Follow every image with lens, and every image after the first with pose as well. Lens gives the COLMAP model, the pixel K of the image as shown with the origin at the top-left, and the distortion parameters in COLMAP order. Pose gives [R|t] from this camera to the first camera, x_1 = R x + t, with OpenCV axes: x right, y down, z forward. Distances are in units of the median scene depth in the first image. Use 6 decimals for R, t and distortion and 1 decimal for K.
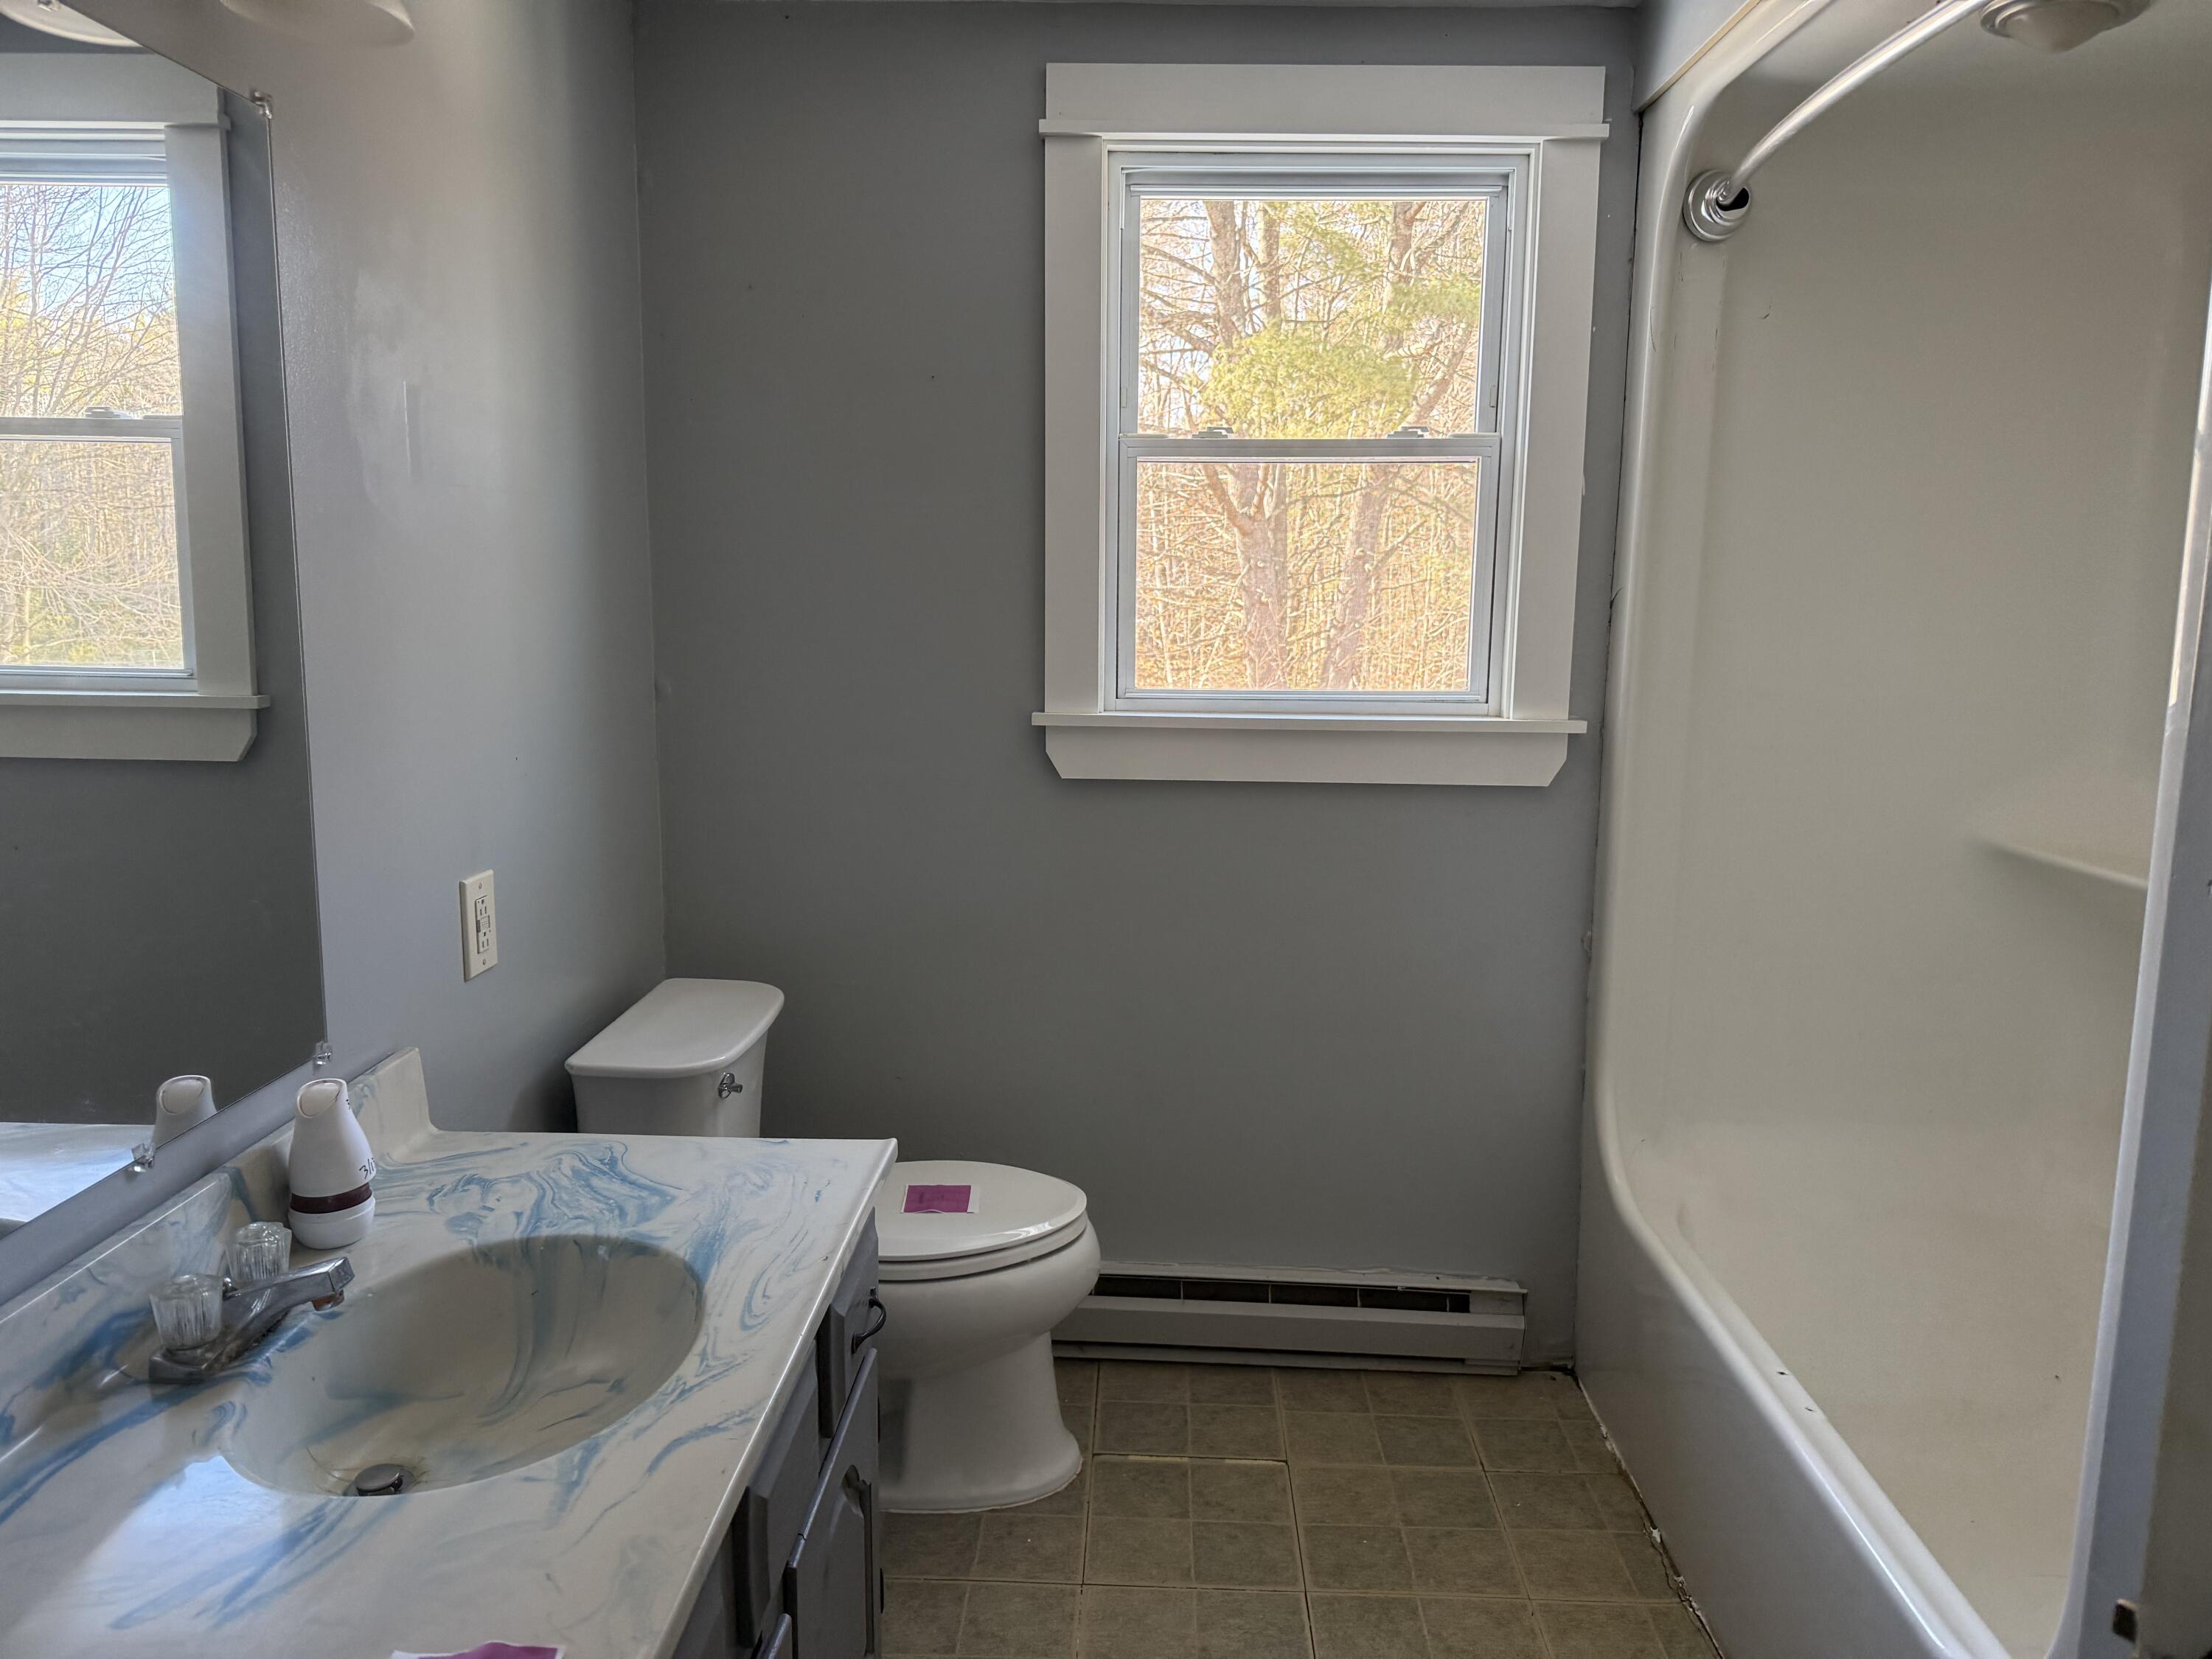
lens RADIAL K [[1567.6, 0, 1117.7], [0, 1567.6, 830.3], [0, 0, 1]] dist [0.060595, -0.083975]
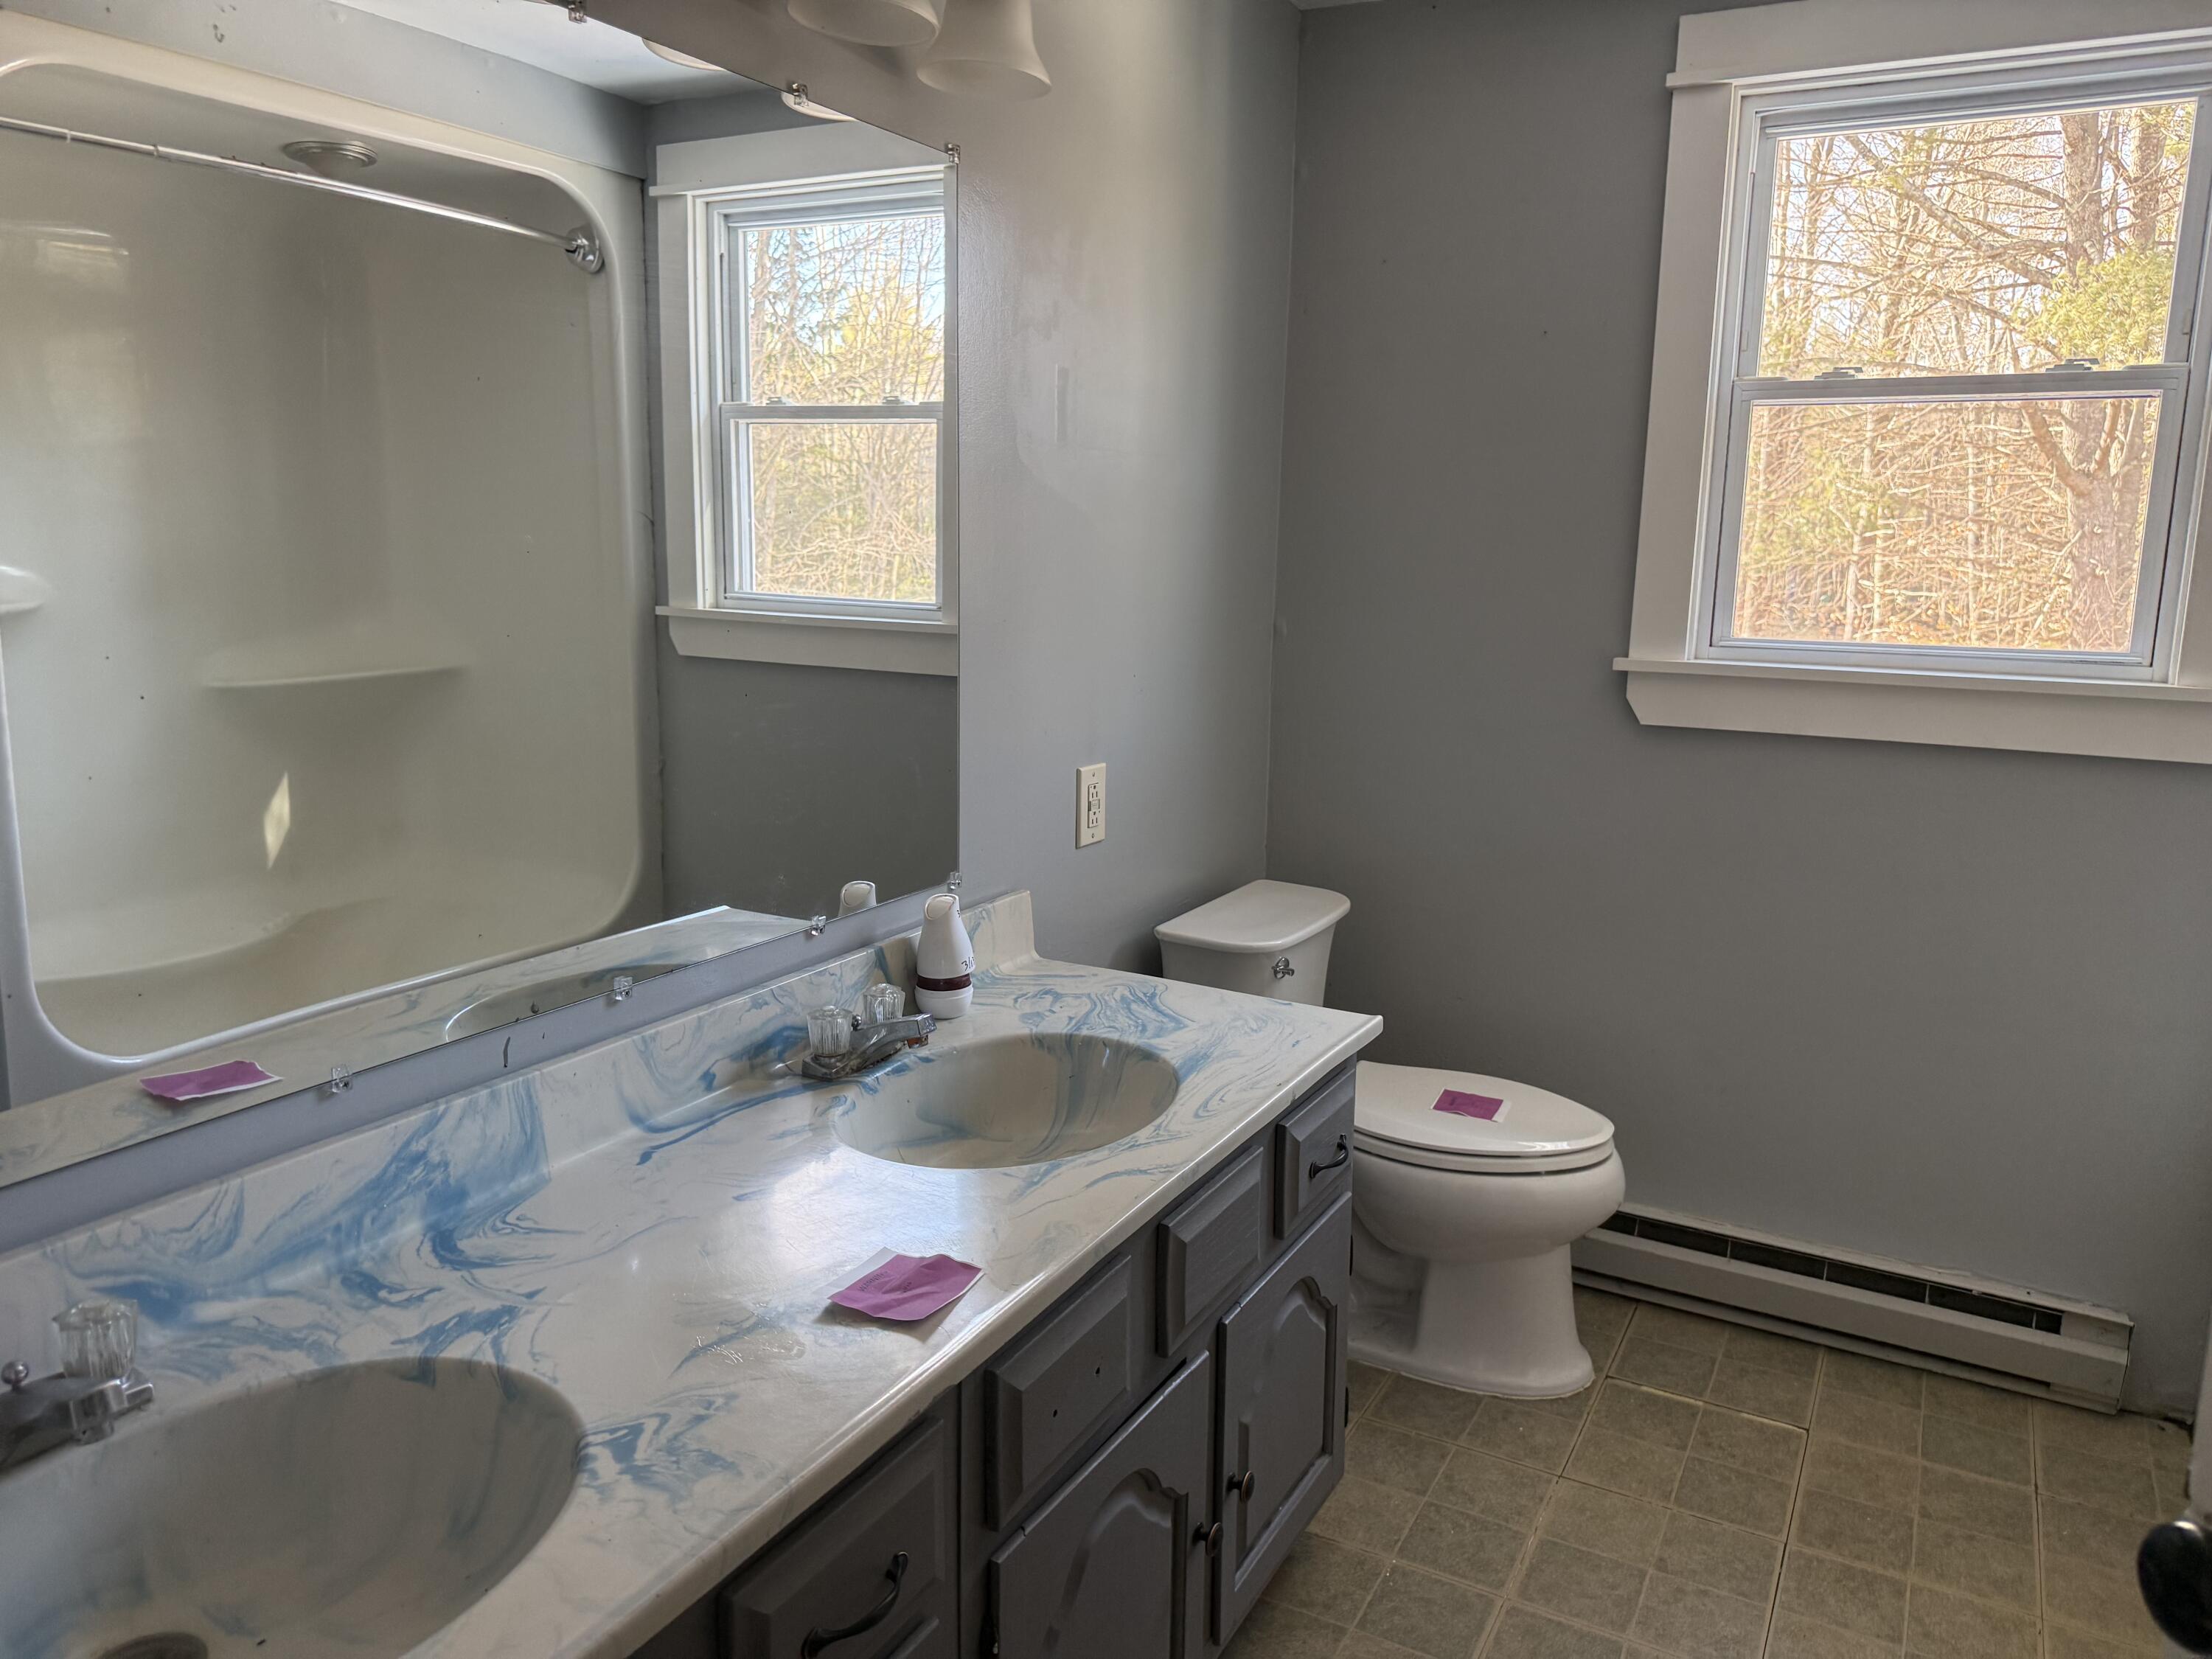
lens RADIAL K [[1572.5, 0, 1111.1], [0, 1572.5, 829.5], [0, 0, 1]] dist [0.081025, -0.103984]
pose [[0.888399, 0.086221, -0.450903, 0.153835], [-0.079185, 0.996263, 0.034489, 0.032319], [0.452192, 0.005065, 0.891906, -0.088257]]
